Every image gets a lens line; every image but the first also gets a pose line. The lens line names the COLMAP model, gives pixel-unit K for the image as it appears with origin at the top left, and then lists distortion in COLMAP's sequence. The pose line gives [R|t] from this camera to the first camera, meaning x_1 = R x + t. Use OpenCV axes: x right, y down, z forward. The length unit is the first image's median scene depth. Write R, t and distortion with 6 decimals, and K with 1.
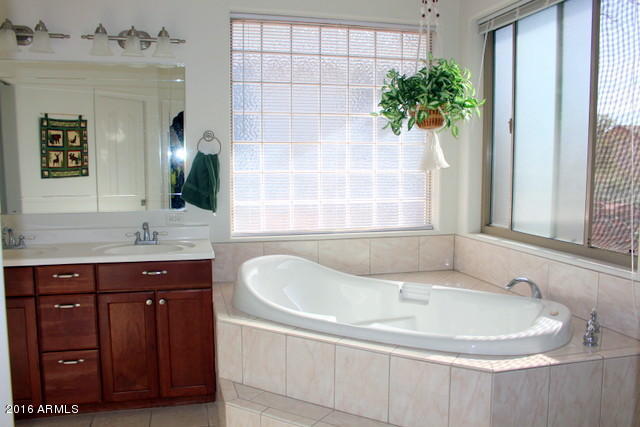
lens RADIAL K [[529.2, 0, 320.0], [0, 529.2, 213.5], [0, 0, 1]] dist [-0.138668, 0.094079]
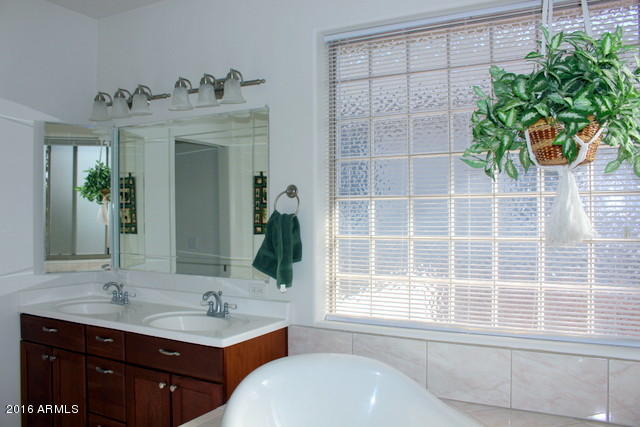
lens RADIAL K [[529.2, 0, 320.0], [0, 529.2, 213.5], [0, 0, 1]] dist [-0.138668, 0.094079]
pose [[0.736679, -0.000743, -0.676242, 0.367878], [-0.070412, 0.994480, -0.077797, -0.053265], [0.672567, 0.104927, 0.732560, 0.439745]]
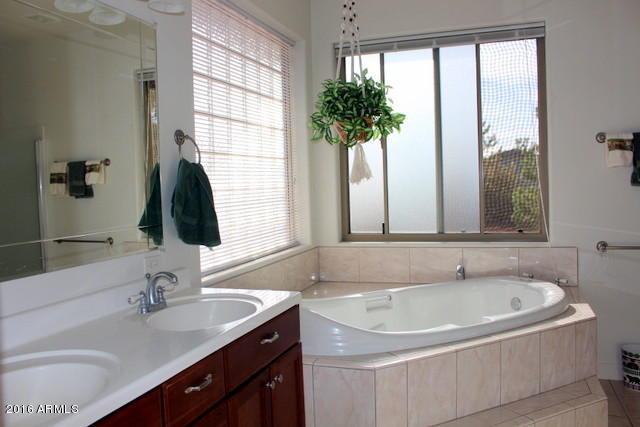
lens RADIAL K [[529.2, 0, 320.0], [0, 529.2, 213.5], [0, 0, 1]] dist [-0.138668, 0.094079]
pose [[0.552890, -0.062879, 0.830878, -0.682430], [0.110945, 0.993826, 0.001385, -0.029829], [-0.825835, 0.091416, 0.556453, 0.476535]]
